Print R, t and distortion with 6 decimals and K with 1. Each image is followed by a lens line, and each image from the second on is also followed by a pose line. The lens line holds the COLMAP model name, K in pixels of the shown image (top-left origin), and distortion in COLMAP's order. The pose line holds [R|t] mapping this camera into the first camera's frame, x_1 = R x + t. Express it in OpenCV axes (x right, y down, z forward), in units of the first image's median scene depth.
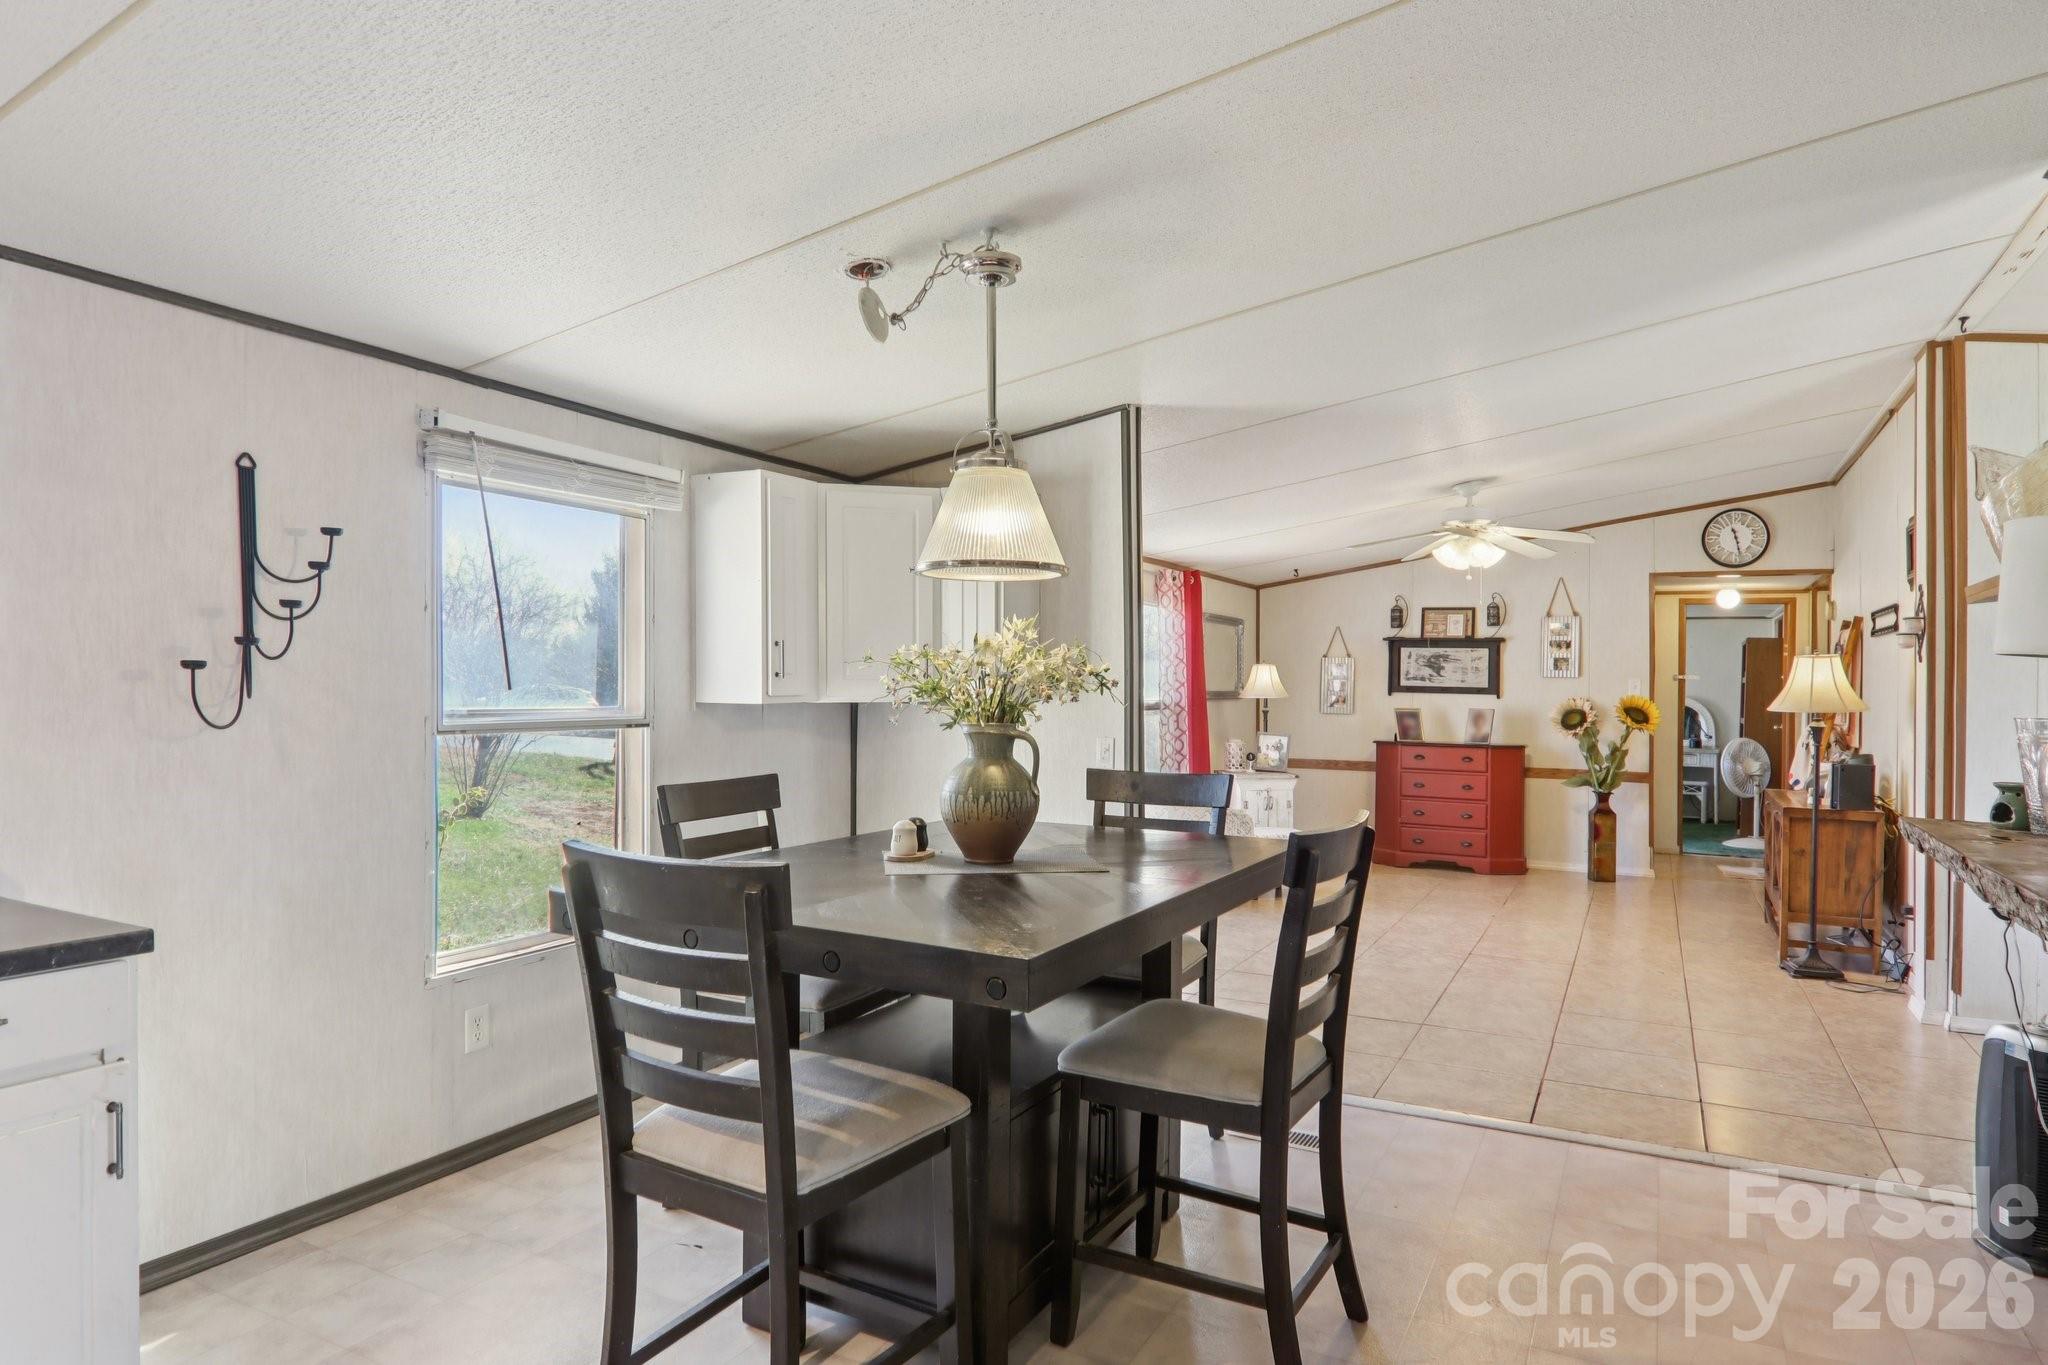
lens RADIAL K [[1199.3, 0, 1024.0], [0, 1199.3, 682.5], [0, 0, 1]] dist [0.018073, -0.032420]
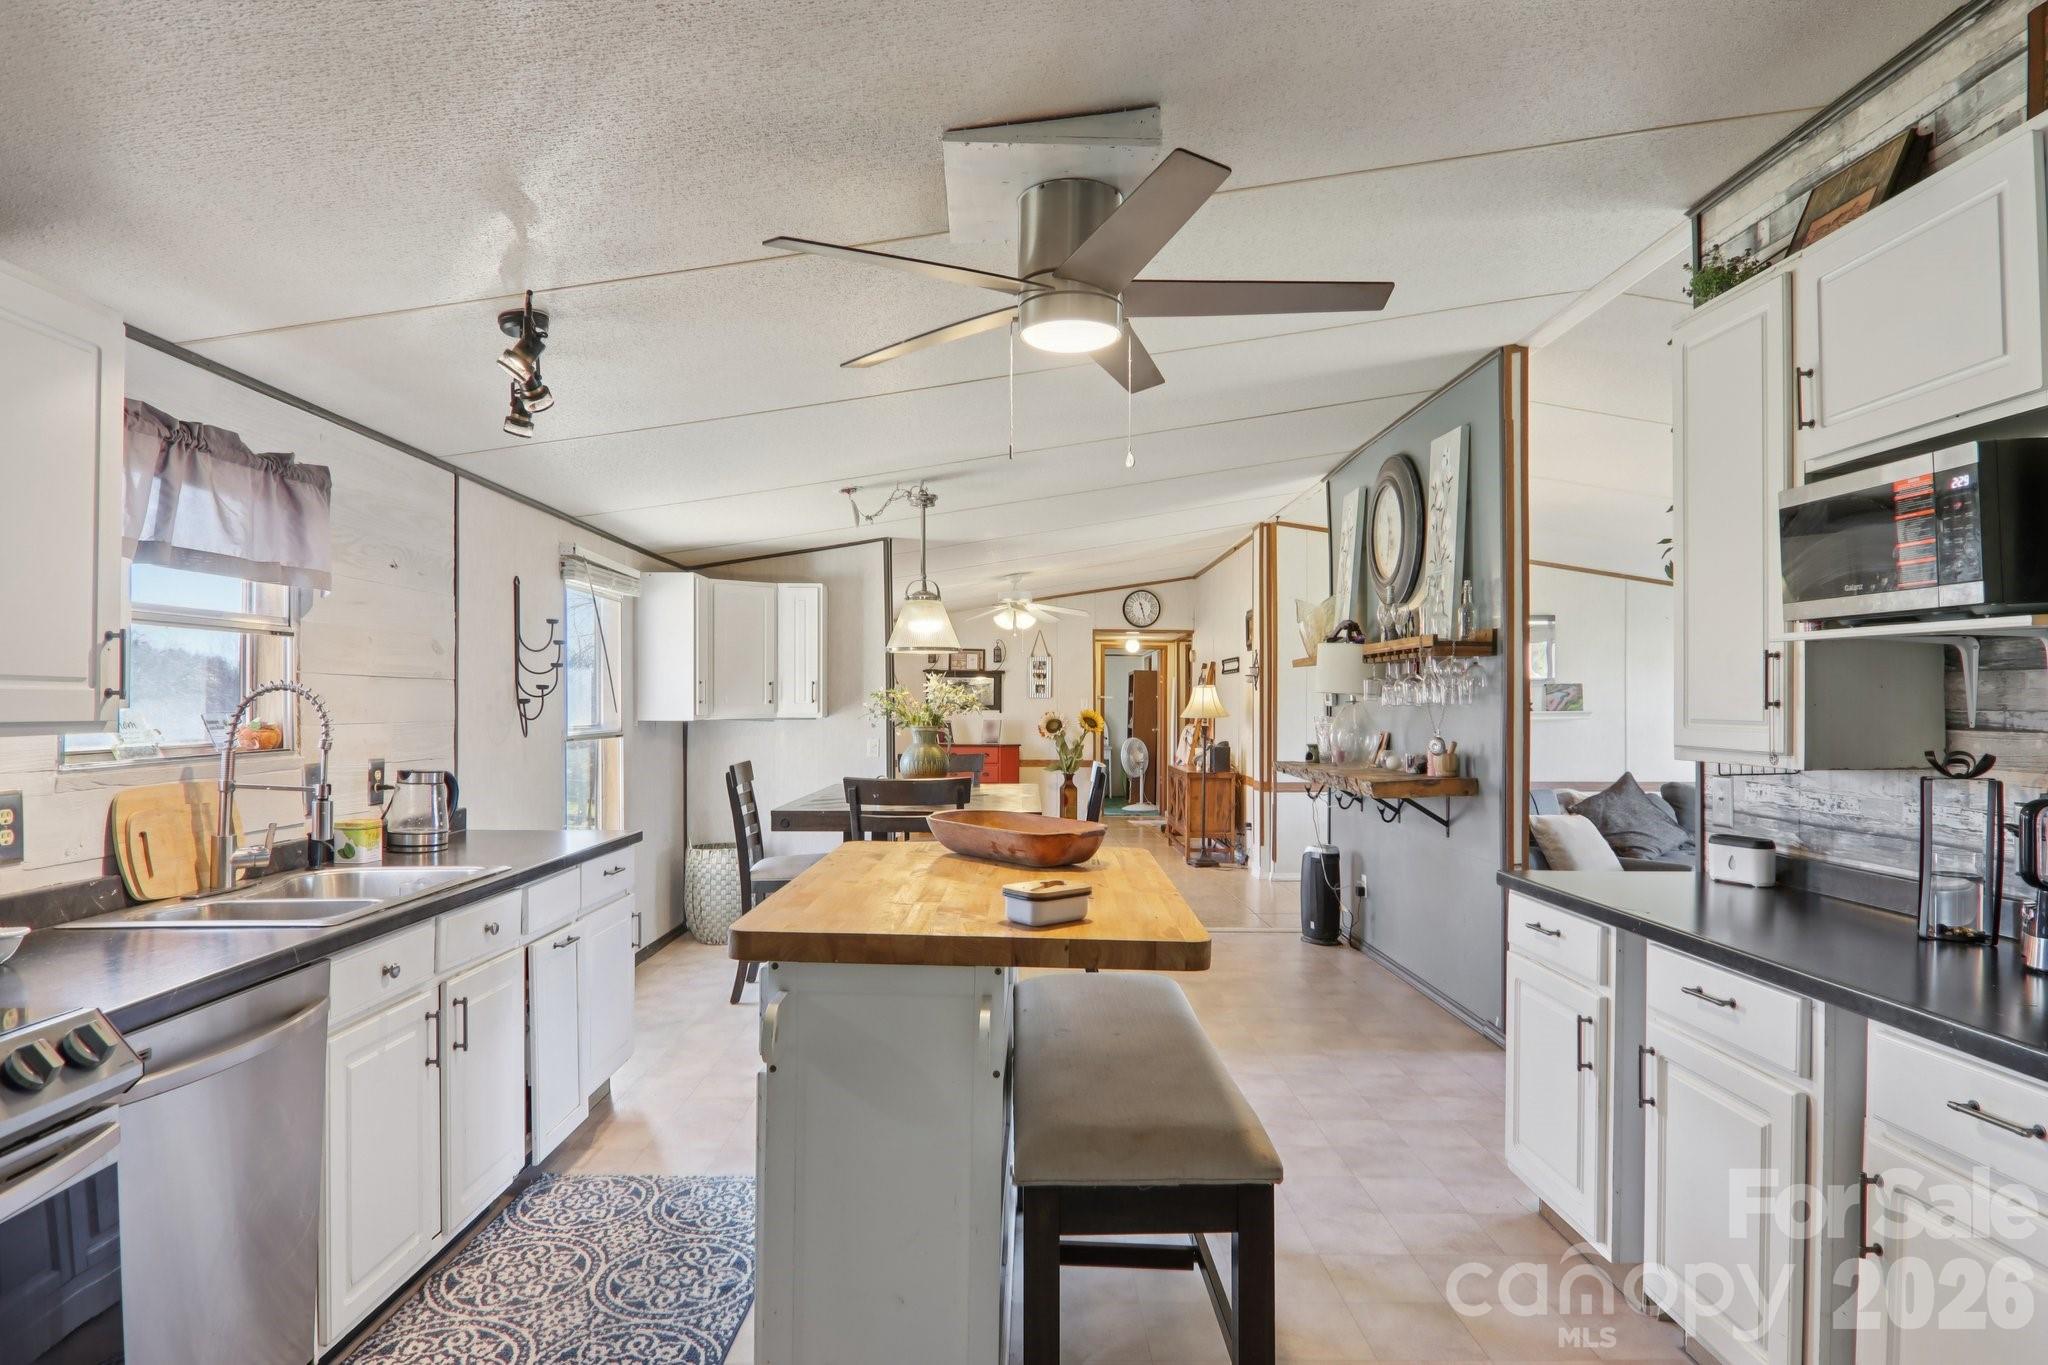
lens RADIAL K [[1150.3, 0, 1022.2], [0, 1150.3, 706.2], [0, 0, 1]] dist [0.013106, -0.022927]
pose [[0.880971, -0.008965, 0.473086, -0.302364], [0.006721, 0.999957, 0.006435, -0.004197], [-0.473123, -0.002489, 0.880993, -0.294294]]
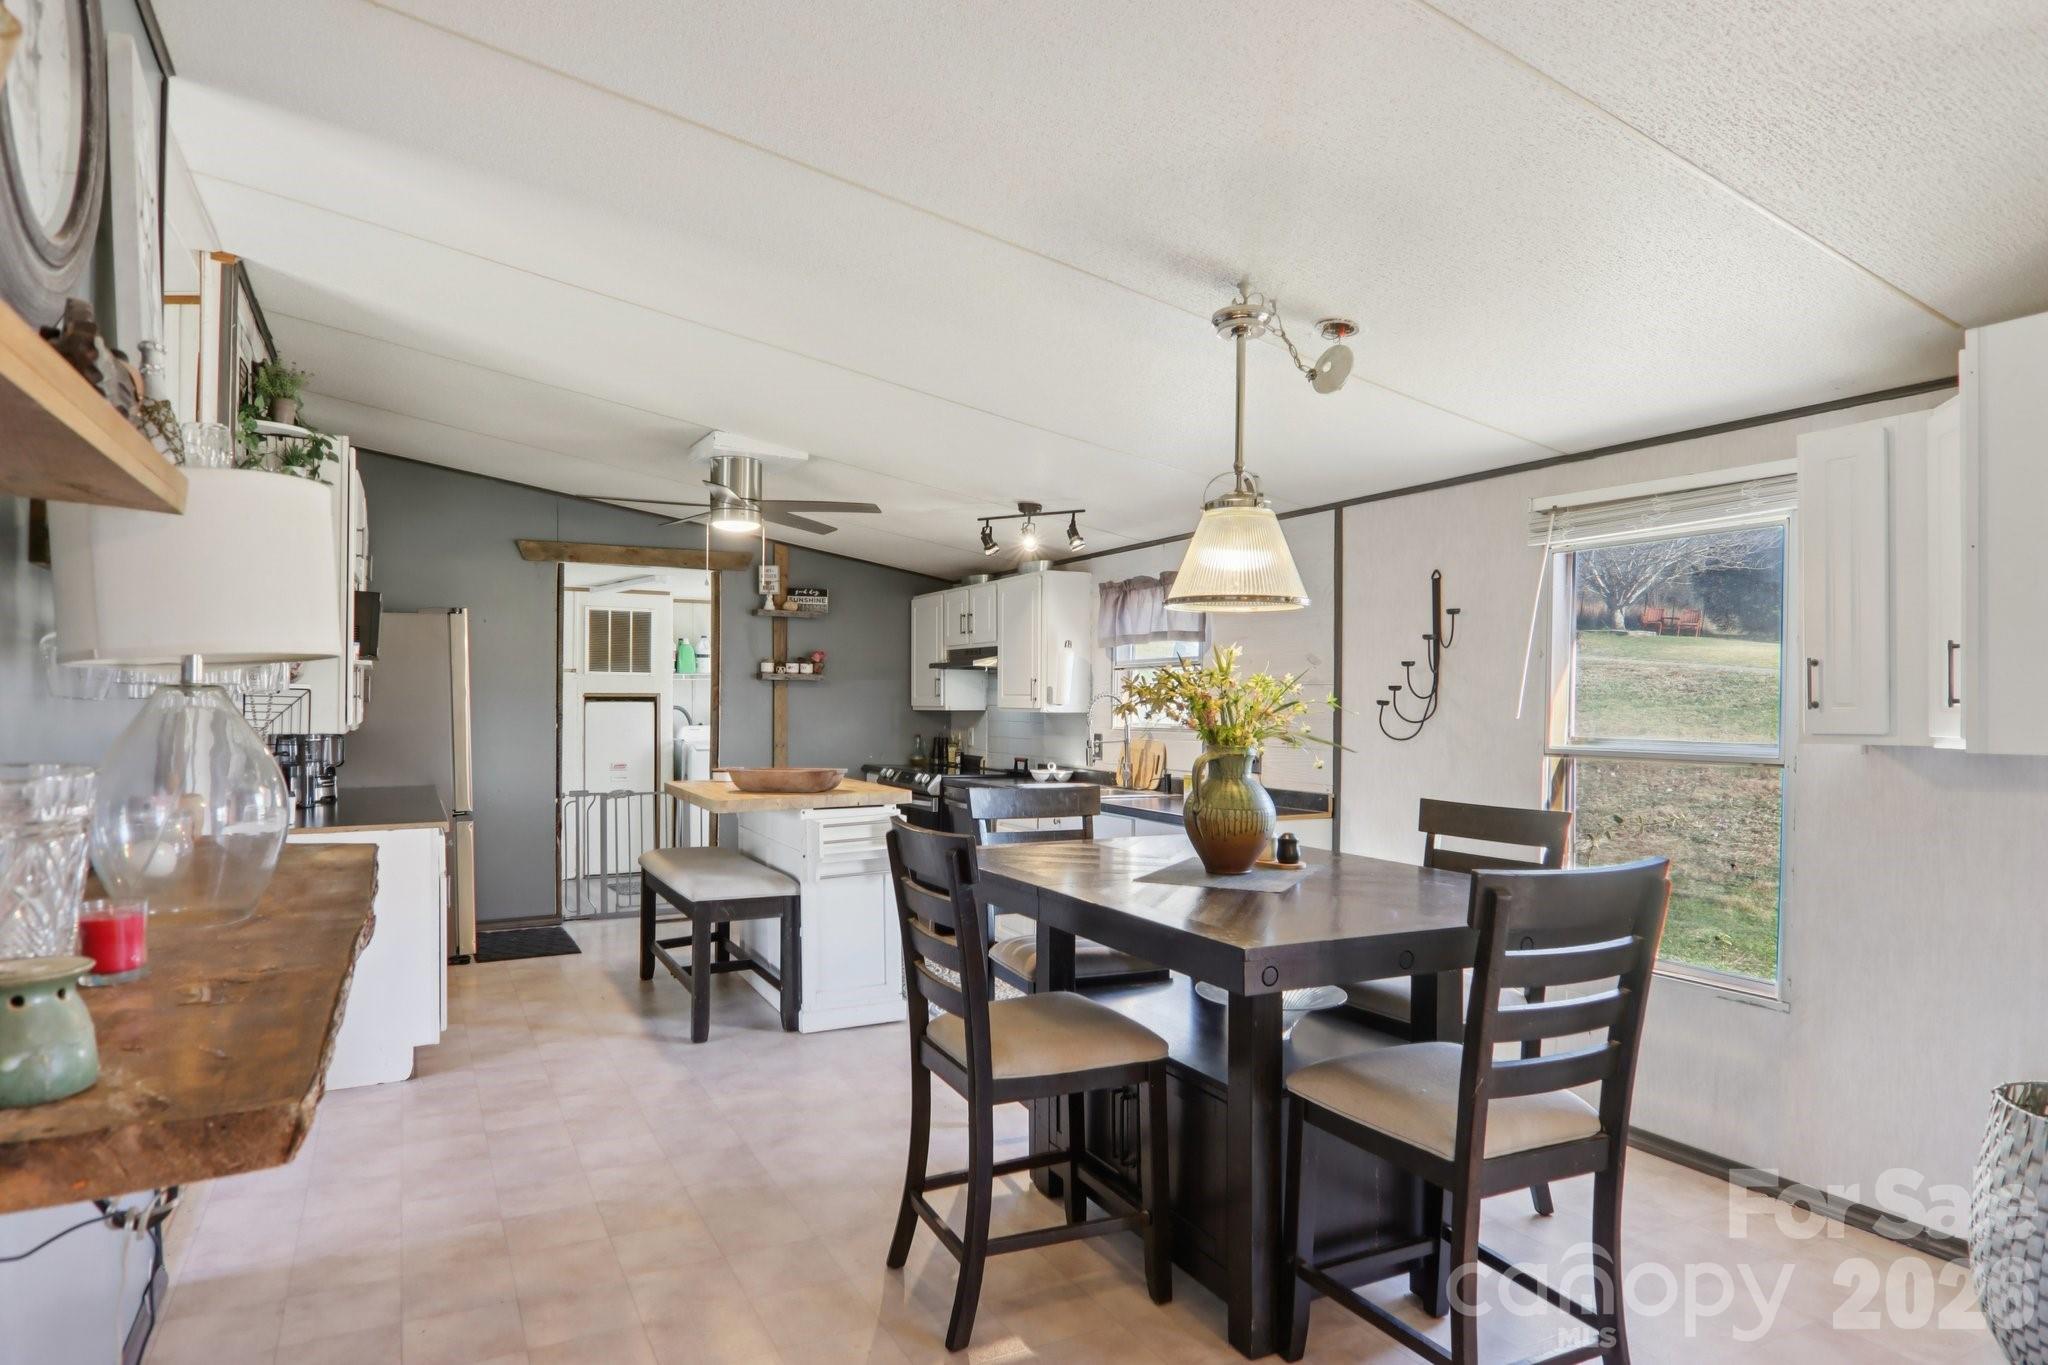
lens RADIAL K [[1150.3, 0, 1022.2], [0, 1150.3, 706.2], [0, 0, 1]] dist [0.013106, -0.022927]
pose [[-0.563125, -0.007336, -0.826340, 0.347583], [-0.009329, 0.999953, -0.002520, 0.000608], [0.826319, 0.006290, -0.563167, 0.531563]]
